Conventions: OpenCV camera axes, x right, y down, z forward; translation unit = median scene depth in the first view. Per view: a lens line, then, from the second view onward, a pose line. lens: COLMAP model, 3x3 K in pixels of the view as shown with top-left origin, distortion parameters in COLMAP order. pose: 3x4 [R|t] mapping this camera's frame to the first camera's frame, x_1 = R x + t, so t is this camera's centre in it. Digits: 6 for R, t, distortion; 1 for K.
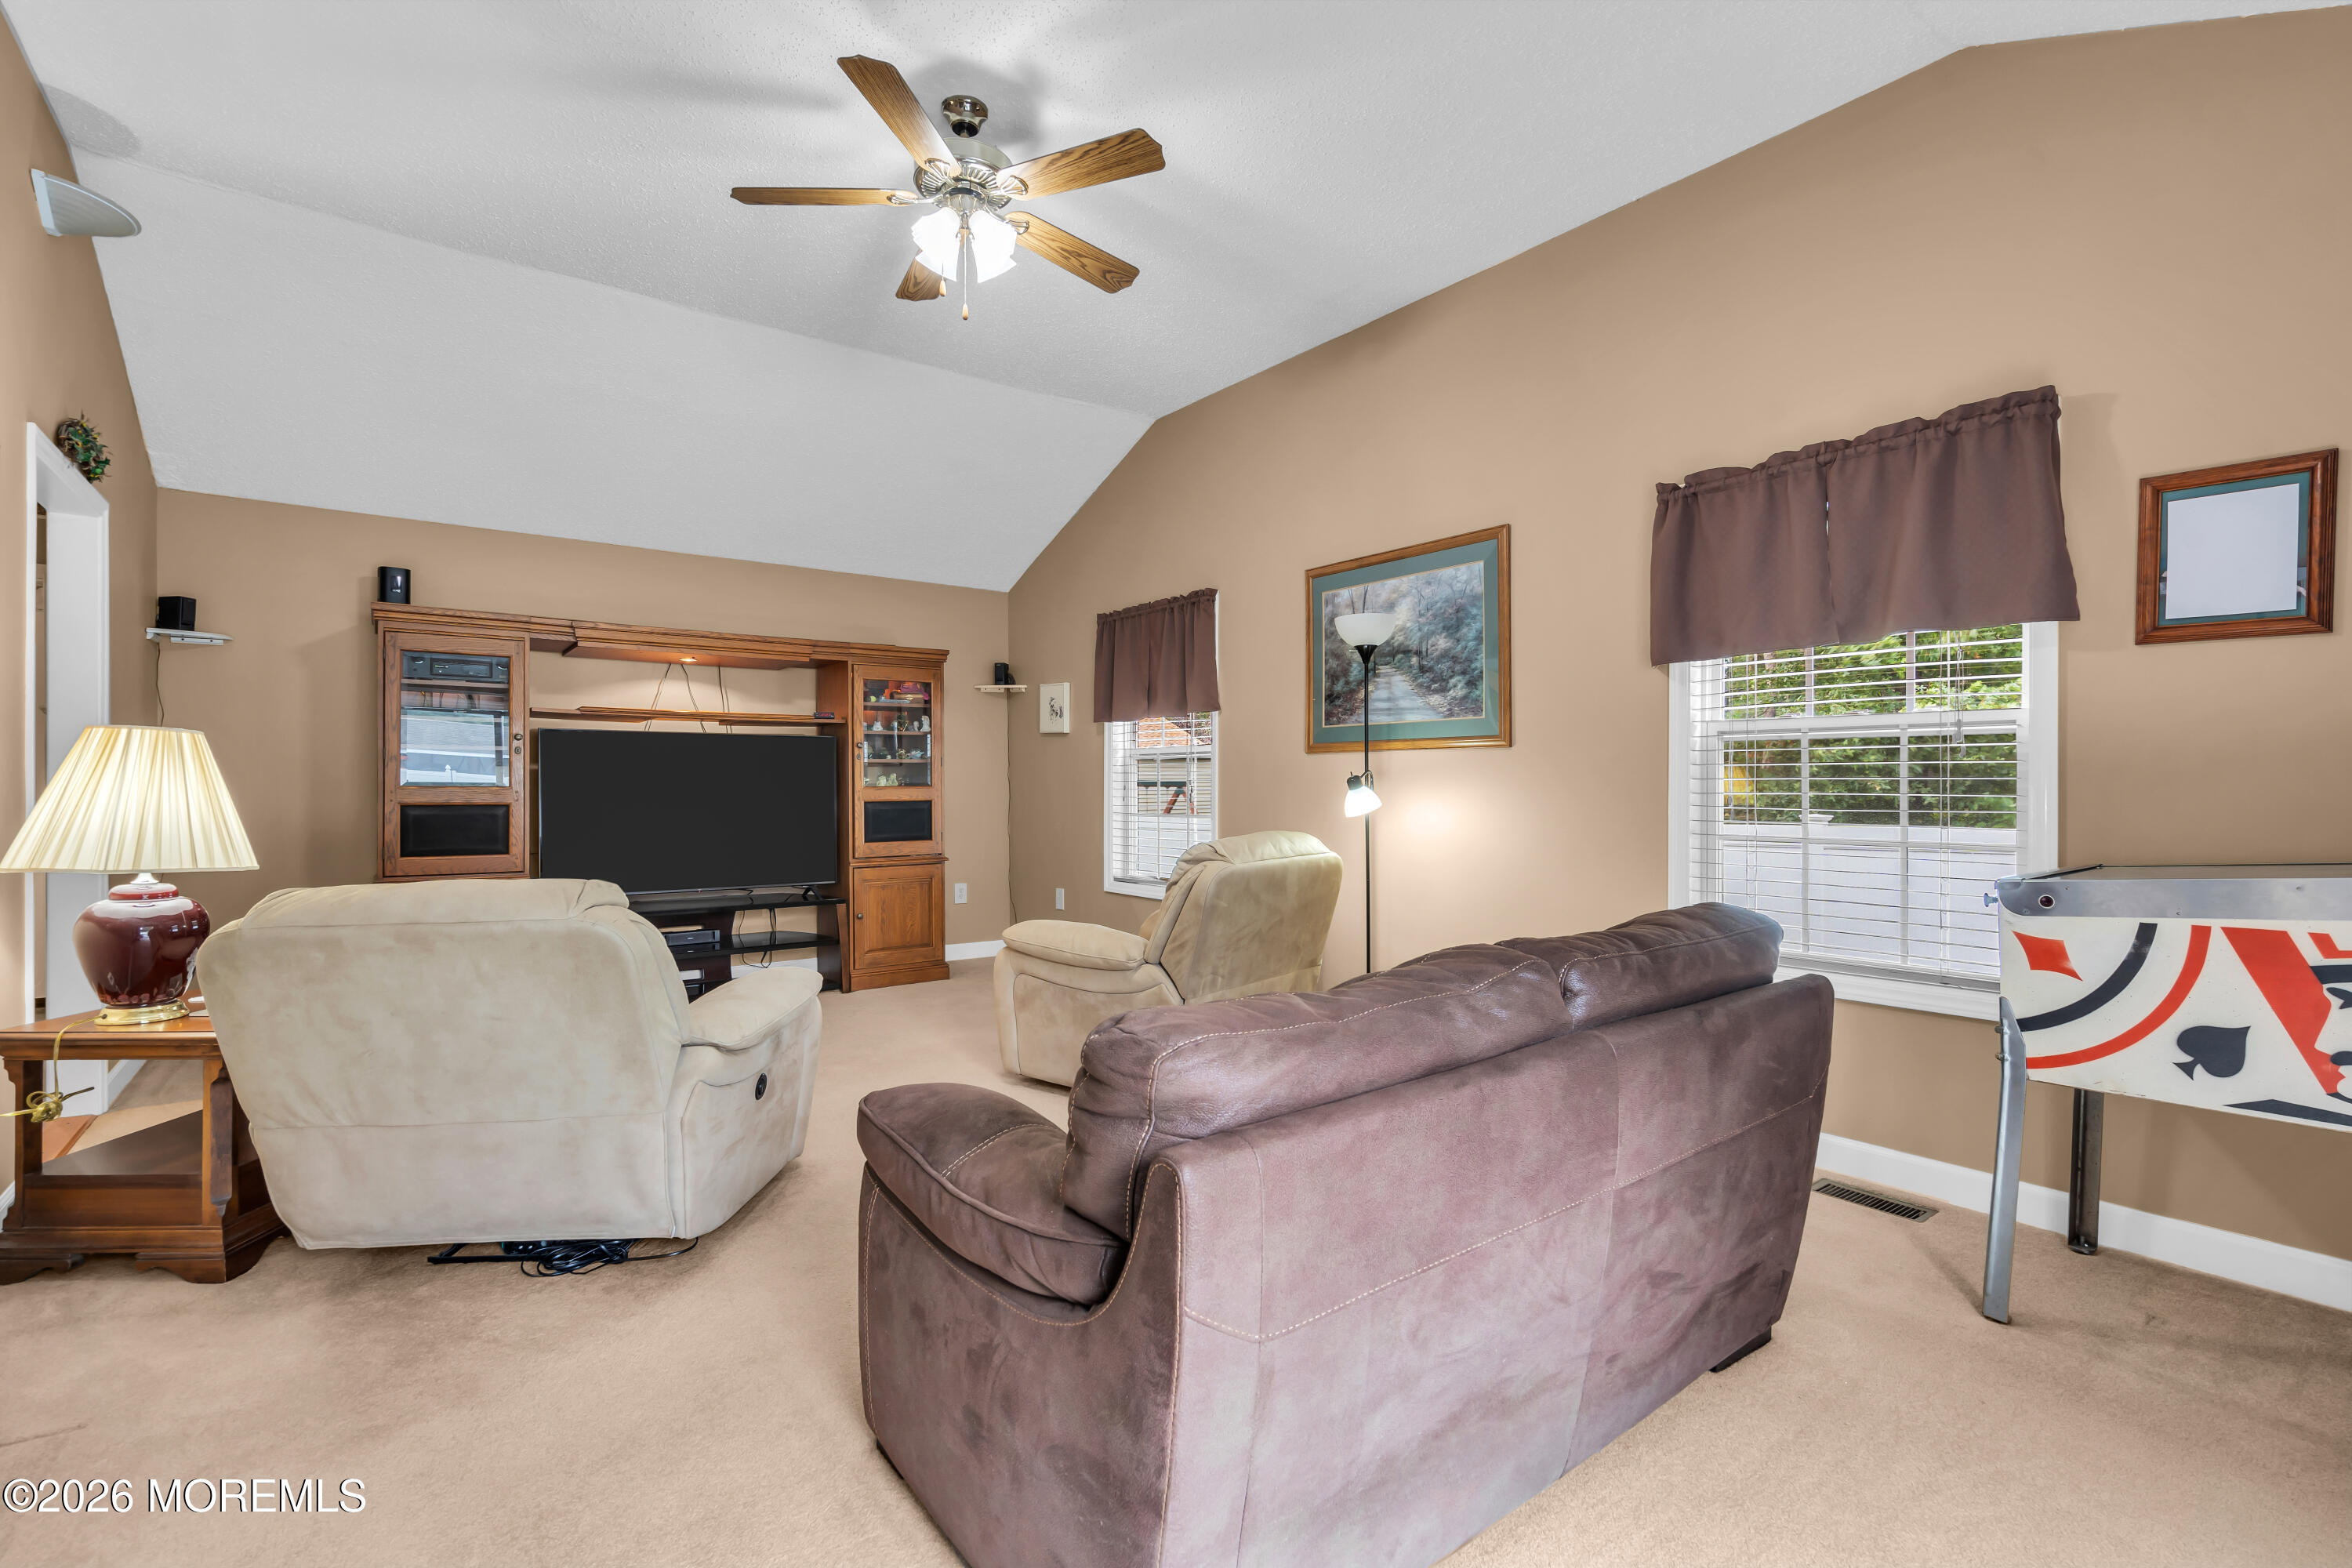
lens RADIAL K [[1052.4, 0, 1172.4], [0, 1052.4, 798.3], [0, 0, 1]] dist [-0.041660, 0.000037]
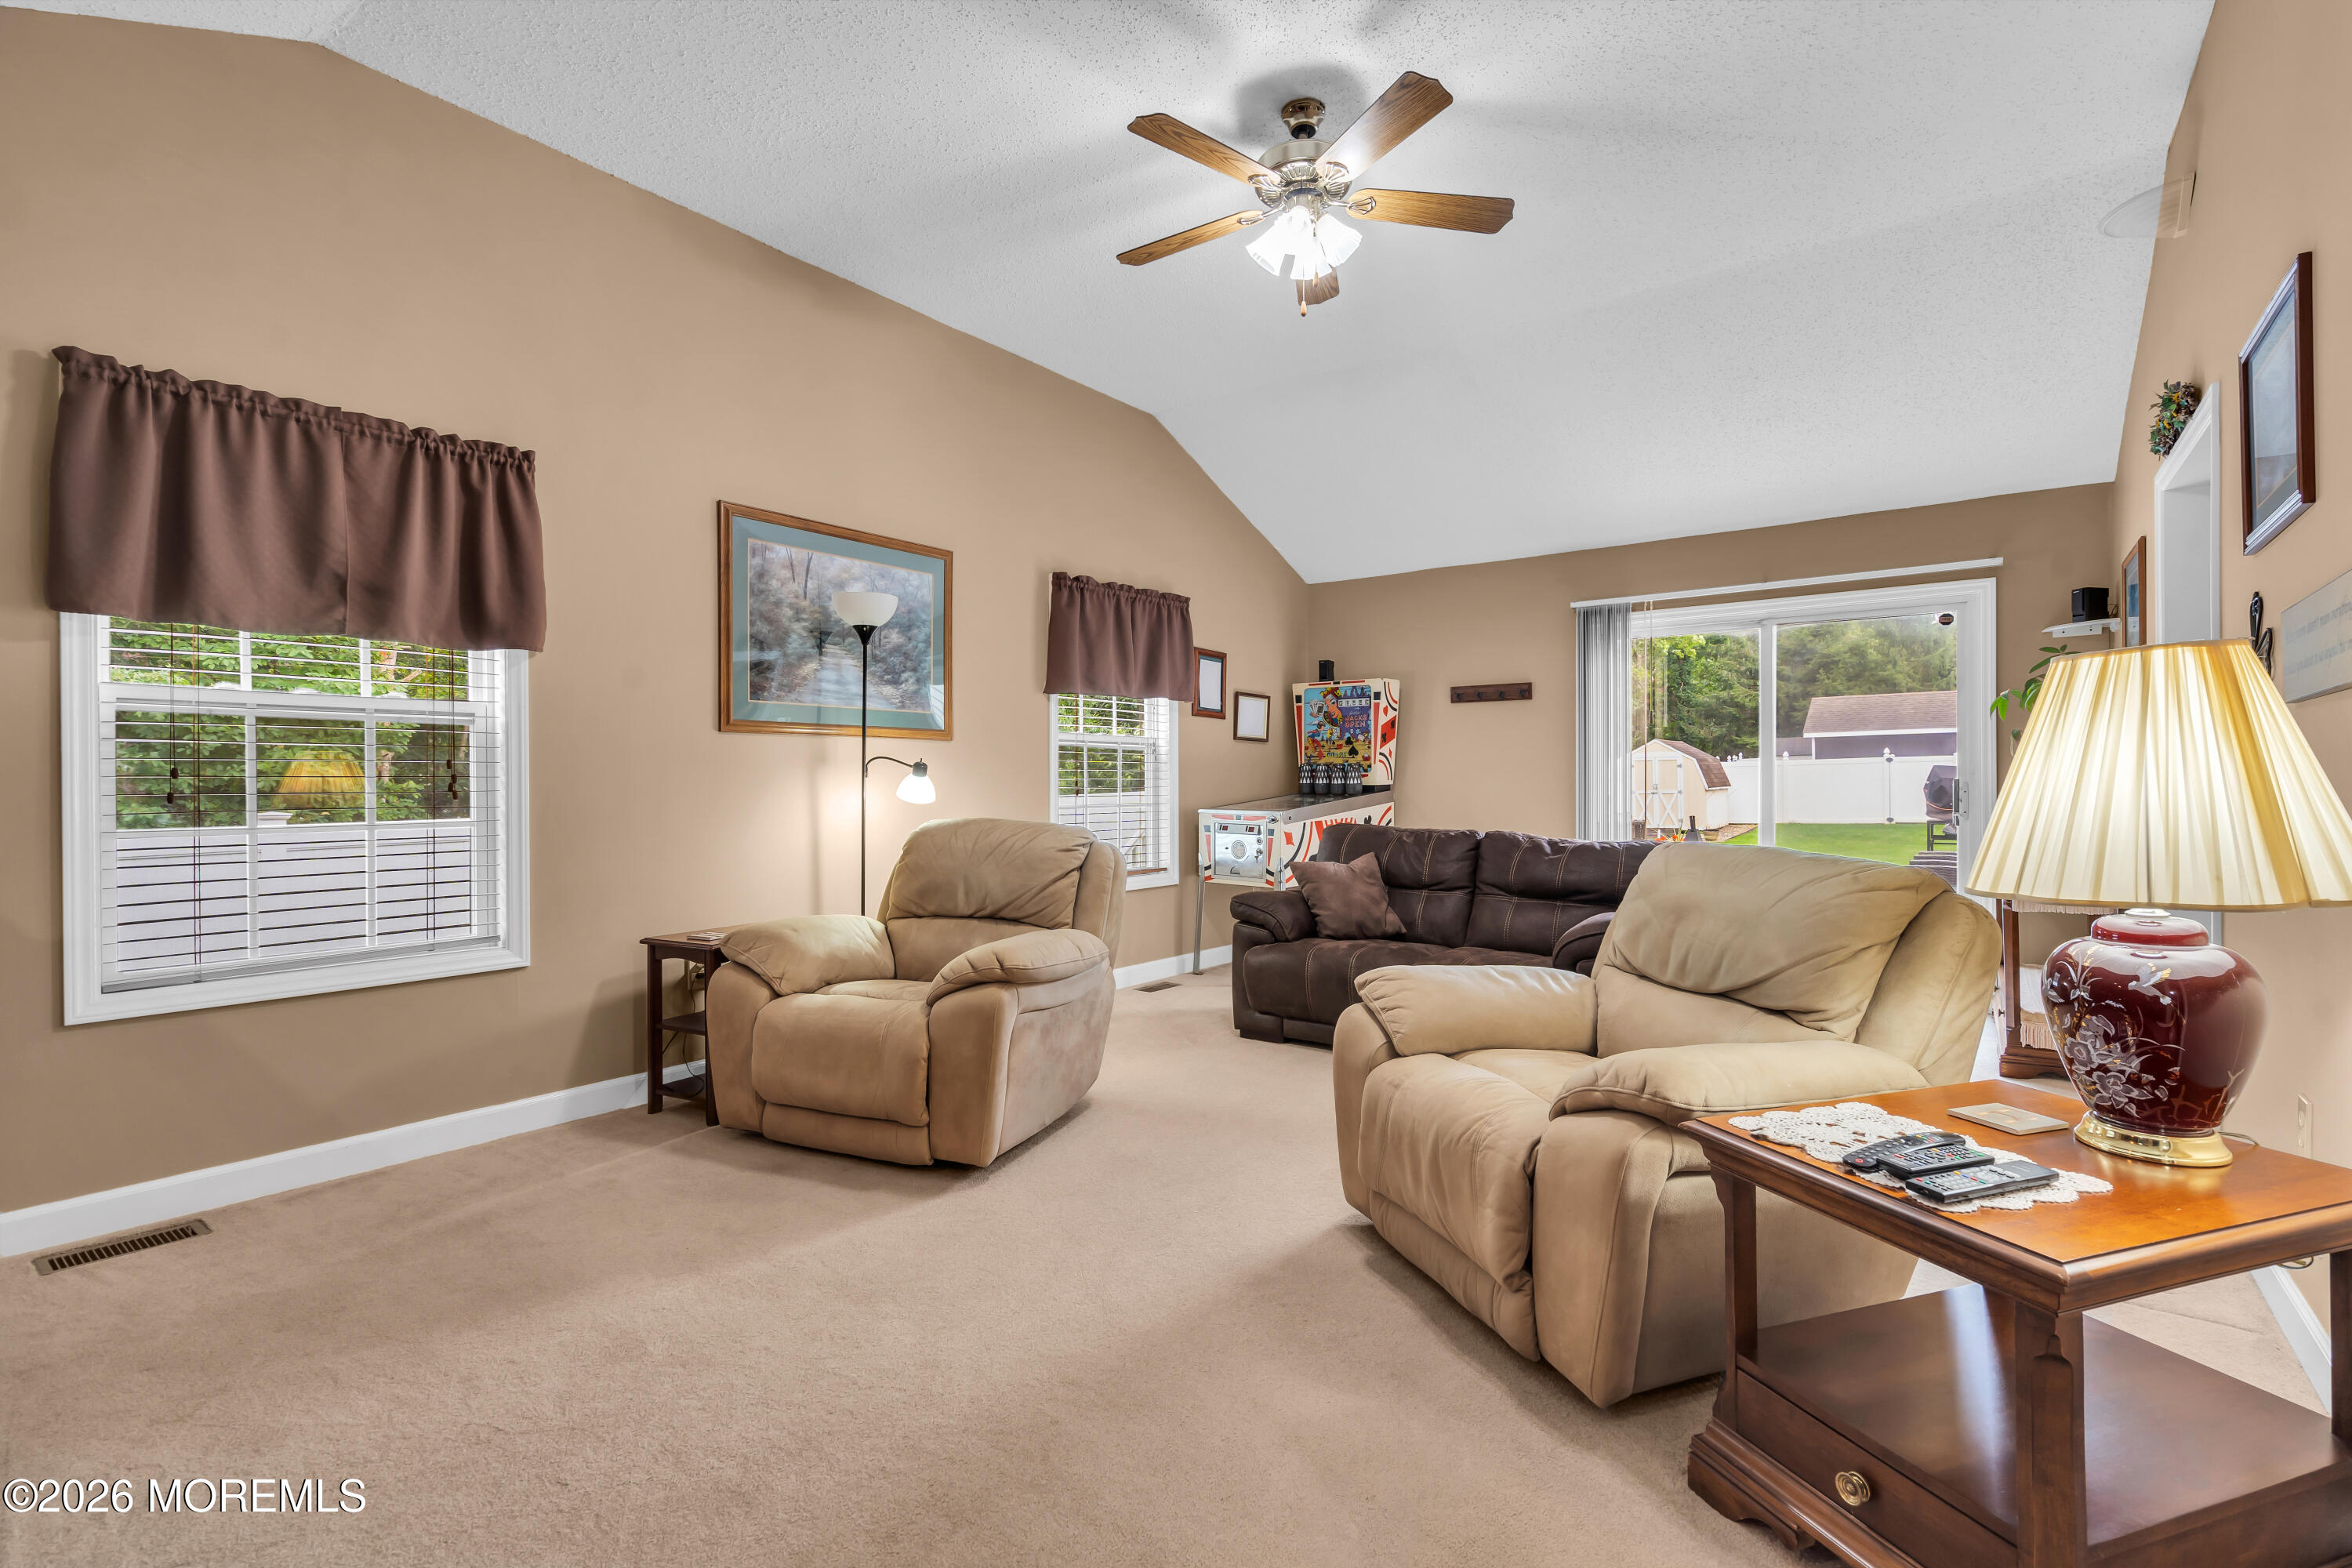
lens RADIAL K [[1066.3, 0, 1184.7], [0, 1066.3, 785.8], [0, 0, 1]] dist [-0.003865, 0.000466]
pose [[-0.282392, -0.008411, 0.959262, -0.848822], [0.008136, 0.999905, 0.011162, -0.008597], [-0.959265, 0.010956, -0.282297, 1.017444]]
